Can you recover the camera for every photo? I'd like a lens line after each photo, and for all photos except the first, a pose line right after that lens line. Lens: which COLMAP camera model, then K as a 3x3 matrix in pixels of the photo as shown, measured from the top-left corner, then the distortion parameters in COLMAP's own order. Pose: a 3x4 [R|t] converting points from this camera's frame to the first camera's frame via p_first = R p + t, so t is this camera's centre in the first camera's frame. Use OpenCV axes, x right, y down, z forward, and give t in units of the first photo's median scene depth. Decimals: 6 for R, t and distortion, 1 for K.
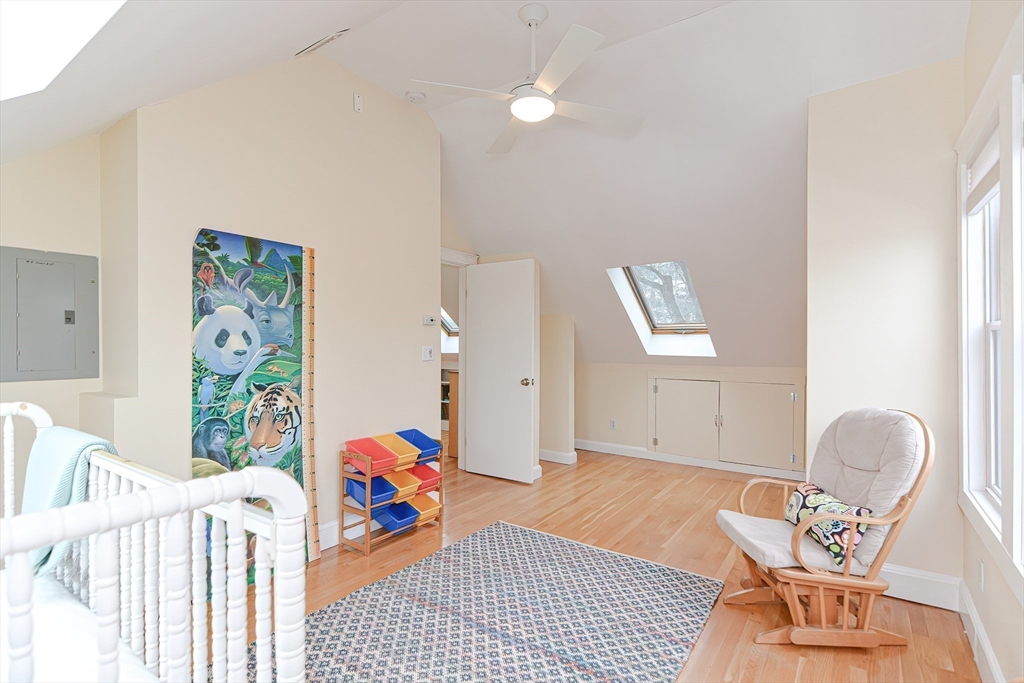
lens RADIAL K [[490.7, 0, 514.2], [0, 490.7, 342.1], [0, 0, 1]] dist [0.012005, -0.003424]
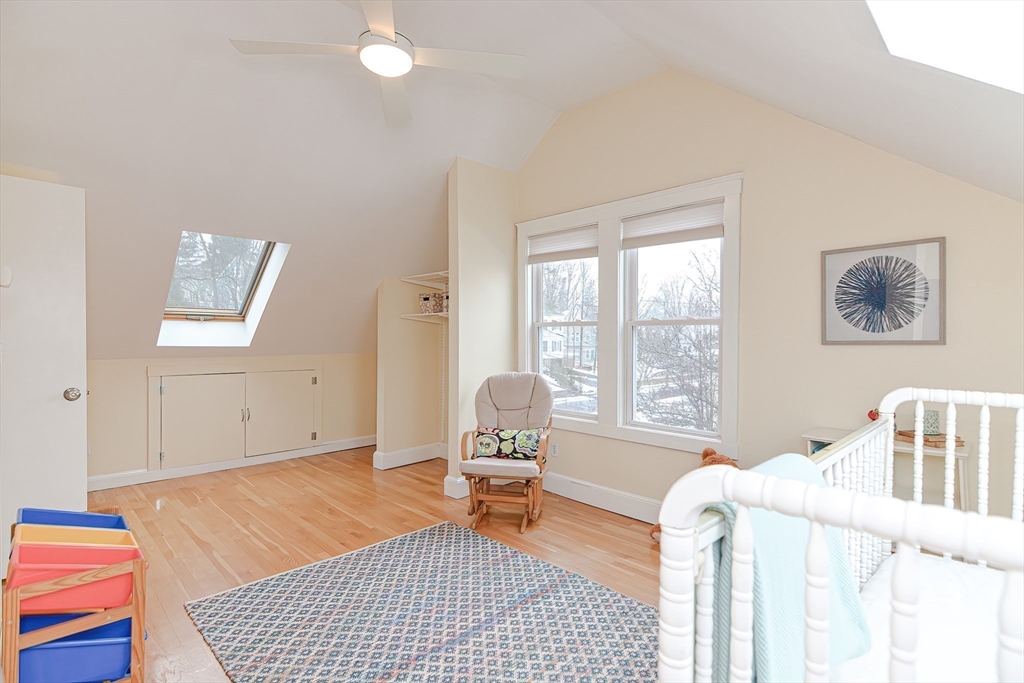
lens RADIAL K [[490.7, 0, 518.8], [0, 490.7, 343.0], [0, 0, 1]] dist [0.012005, -0.003424]
pose [[0.178829, -0.013369, 0.983789, -0.762793], [-0.007480, 0.999860, 0.014947, 0.009287], [-0.983852, -0.010031, 0.178704, 0.589730]]
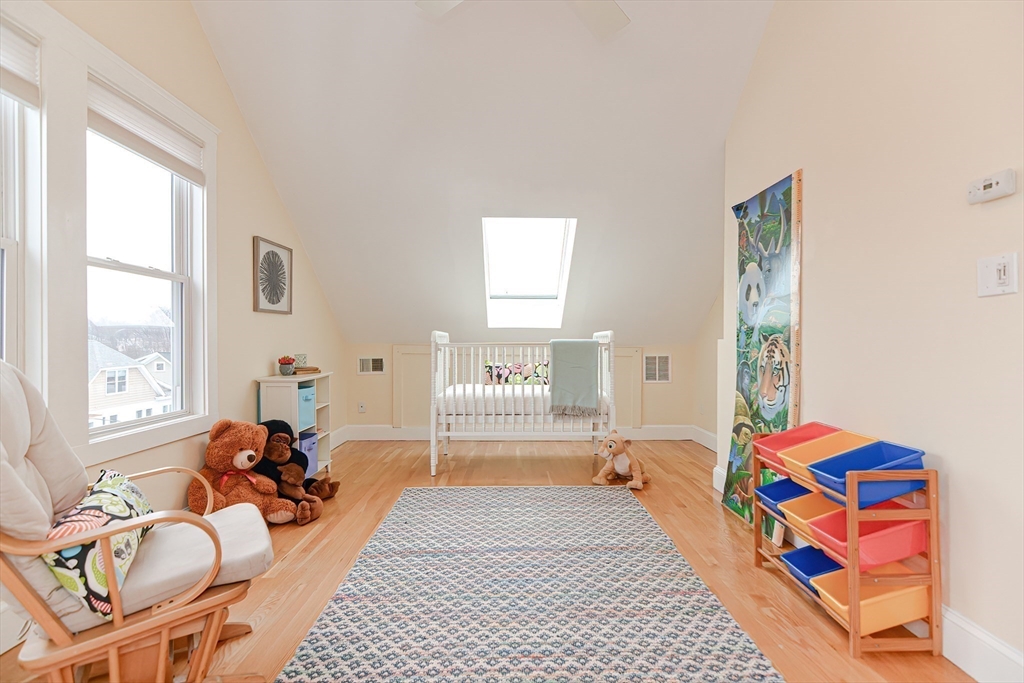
lens RADIAL K [[490.7, 0, 513.5], [0, 490.7, 341.5], [0, 0, 1]] dist [0.012005, -0.003424]
pose [[-0.819605, -0.001315, -0.572927, 0.475002], [0.001716, 0.999987, -0.004750, 0.102768], [0.572926, -0.004876, -0.819592, 1.519534]]
